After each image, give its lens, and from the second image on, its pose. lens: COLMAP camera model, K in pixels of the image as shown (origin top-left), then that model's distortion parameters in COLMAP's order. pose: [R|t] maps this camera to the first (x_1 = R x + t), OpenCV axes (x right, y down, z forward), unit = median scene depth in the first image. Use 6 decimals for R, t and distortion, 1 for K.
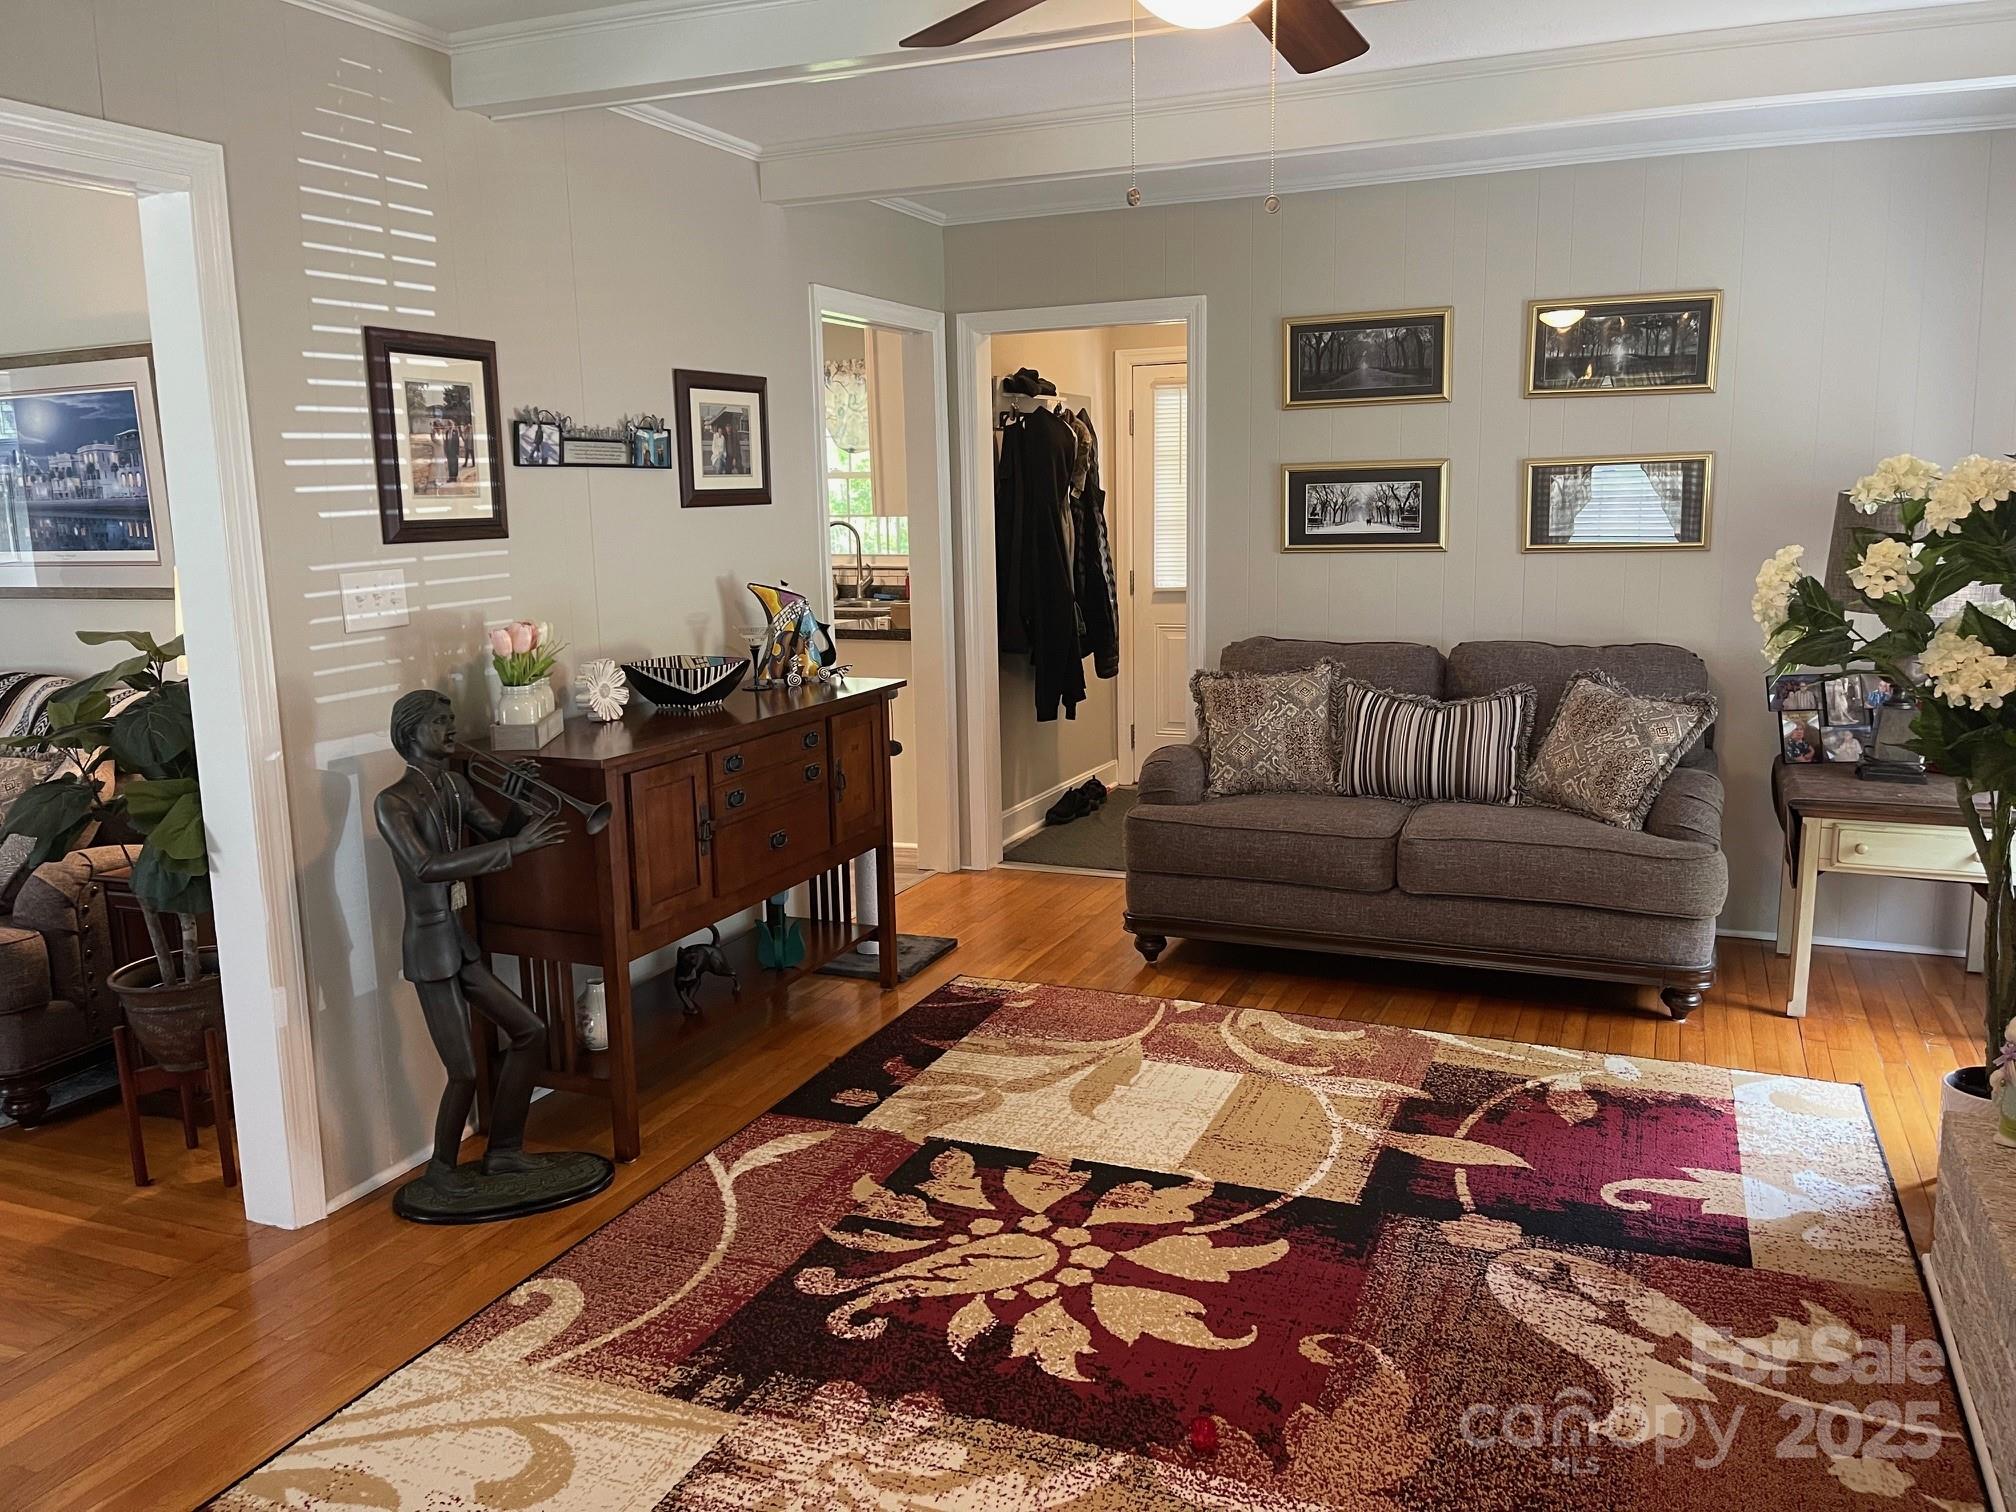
lens RADIAL K [[1532.6, 0, 1009.0], [0, 1532.6, 759.2], [0, 0, 1]] dist [0.053245, -0.083609]
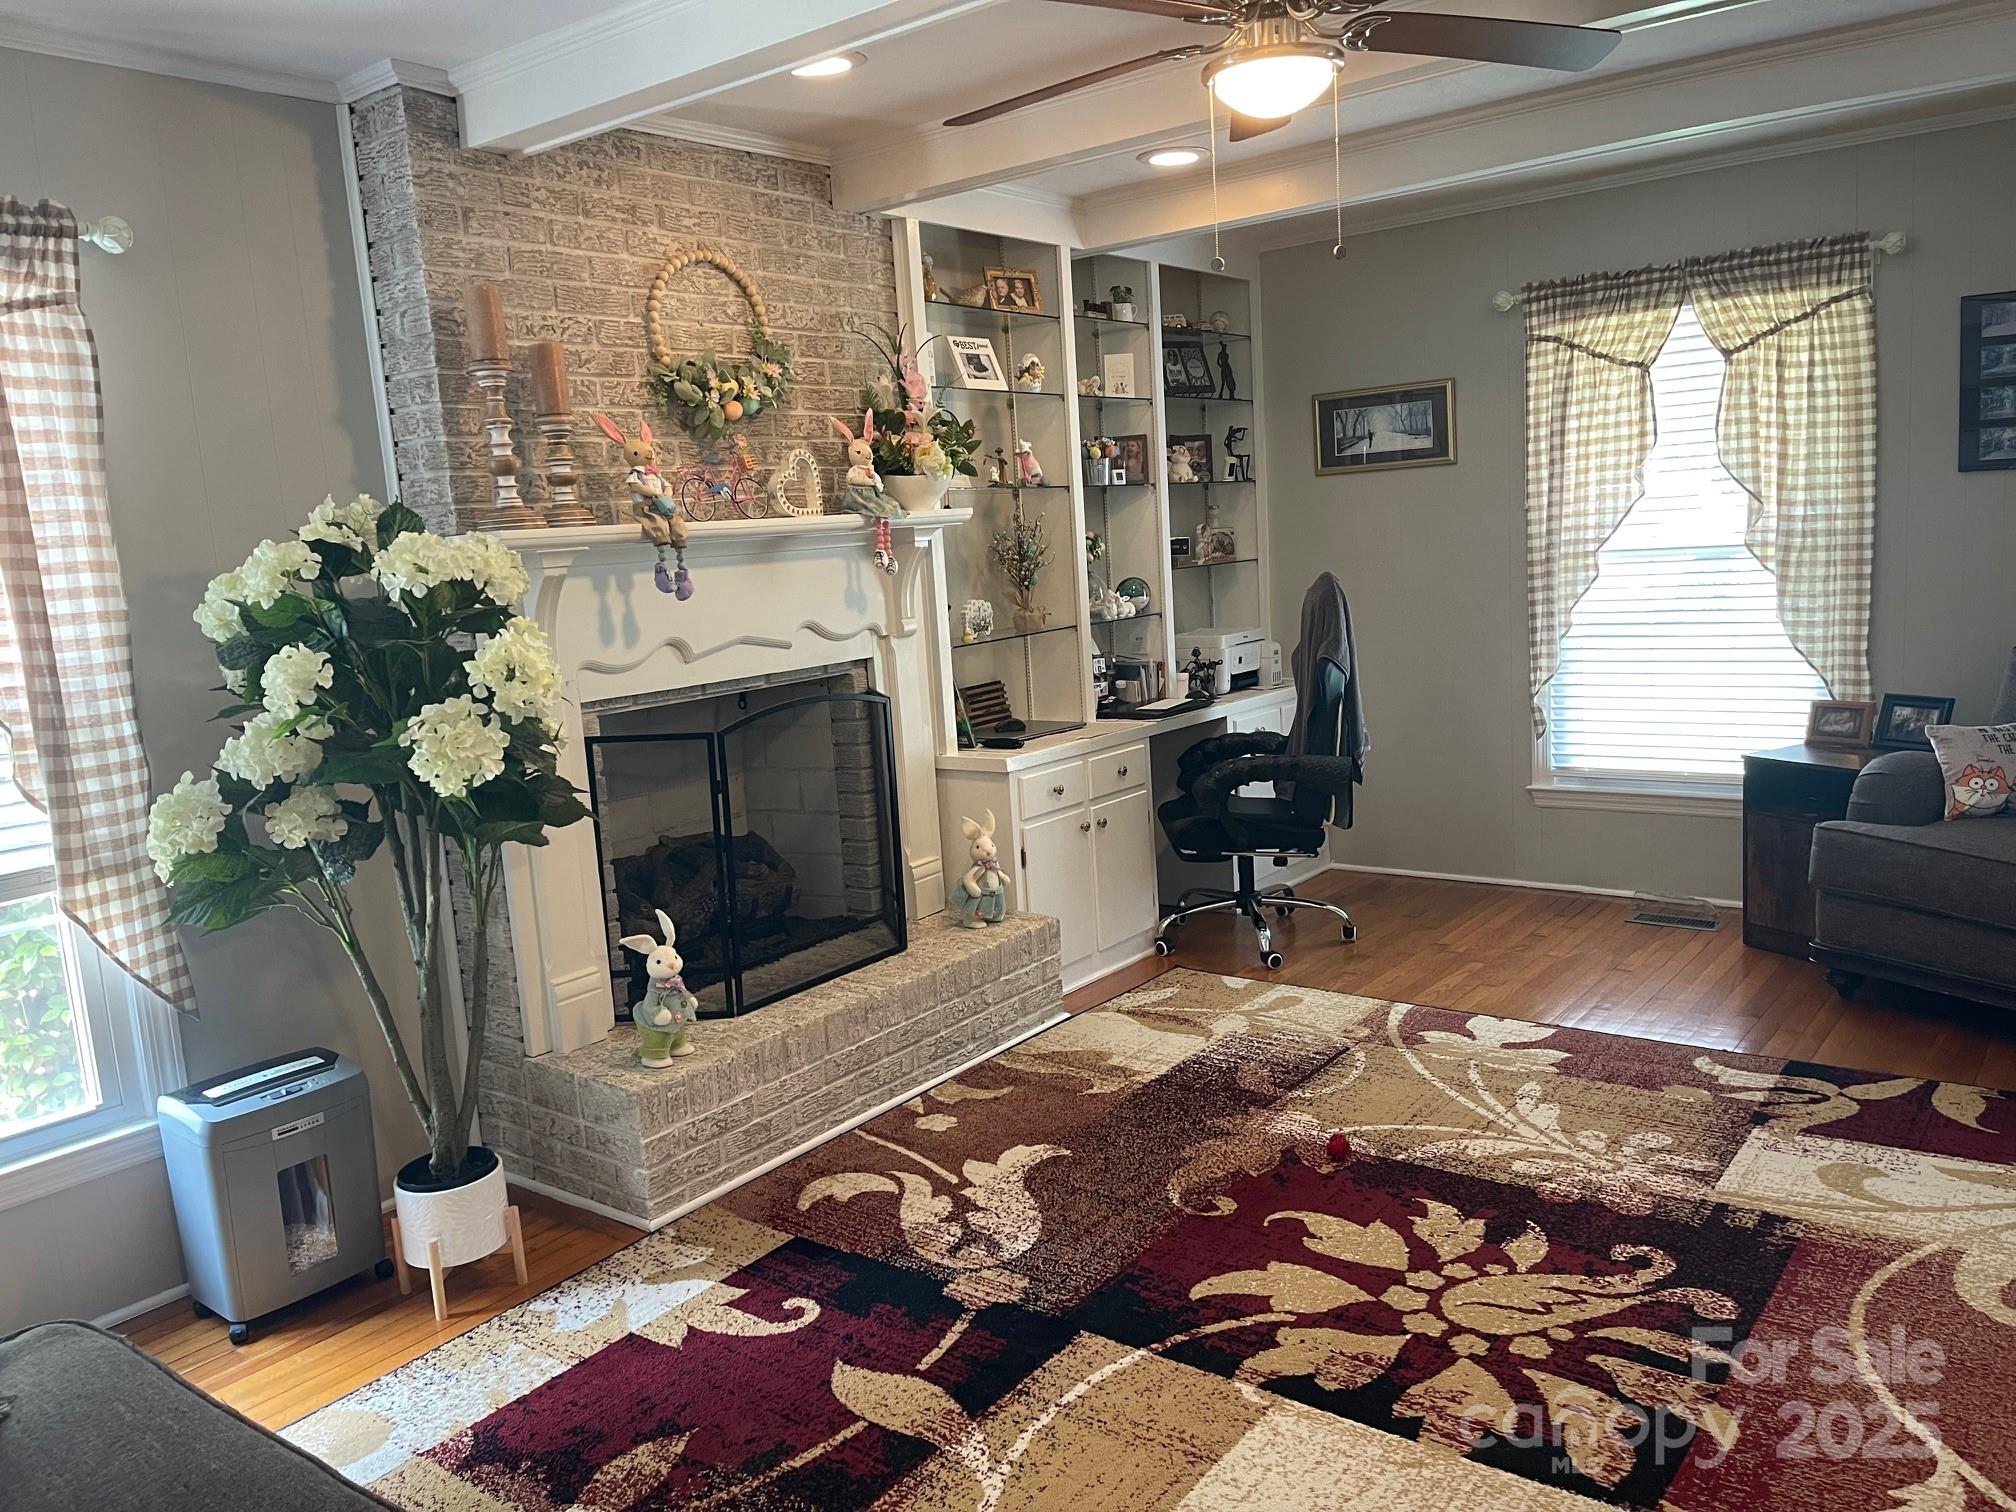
lens RADIAL K [[1532.6, 0, 1005.4], [0, 1532.6, 758.9], [0, 0, 1]] dist [0.053245, -0.083609]
pose [[-0.965121, 0.048483, 0.257277, 0.030131], [0.127483, 0.945358, 0.300078, -0.301590], [-0.228671, 0.322410, -0.918565, 1.807712]]
